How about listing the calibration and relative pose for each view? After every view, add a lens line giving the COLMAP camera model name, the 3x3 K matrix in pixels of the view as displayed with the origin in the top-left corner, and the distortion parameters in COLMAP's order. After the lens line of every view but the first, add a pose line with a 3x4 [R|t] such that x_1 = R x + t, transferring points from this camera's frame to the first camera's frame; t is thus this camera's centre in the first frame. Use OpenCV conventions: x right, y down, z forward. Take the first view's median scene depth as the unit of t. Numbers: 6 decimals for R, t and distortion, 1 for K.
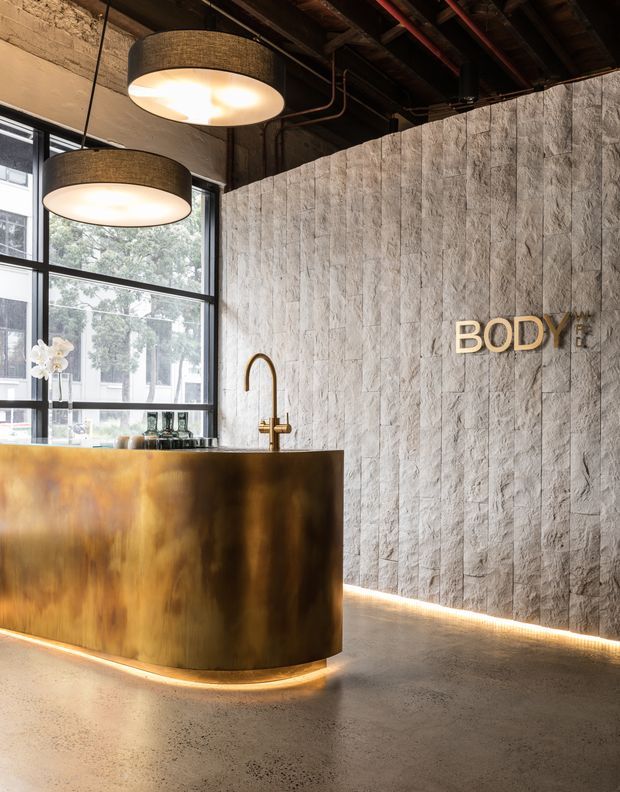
lens RADIAL K [[797.0, 0, 311.1], [0, 797.0, 397.5], [0, 0, 1]] dist [0.008468, 0.000000]
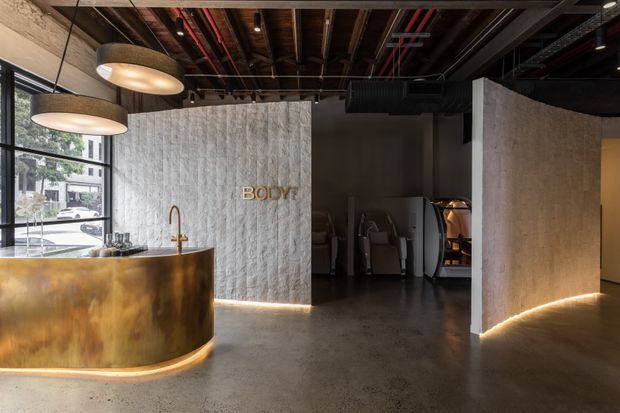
lens RADIAL K [[295.6, 0, 308.4], [0, 295.6, 201.8], [0, 0, 1]] dist [0.006637, -0.000860]
pose [[0.844487, -0.000588, 0.535576, -0.147869], [-0.004545, 0.999956, 0.008265, -0.058501], [-0.535557, -0.009414, 0.844446, 0.106719]]
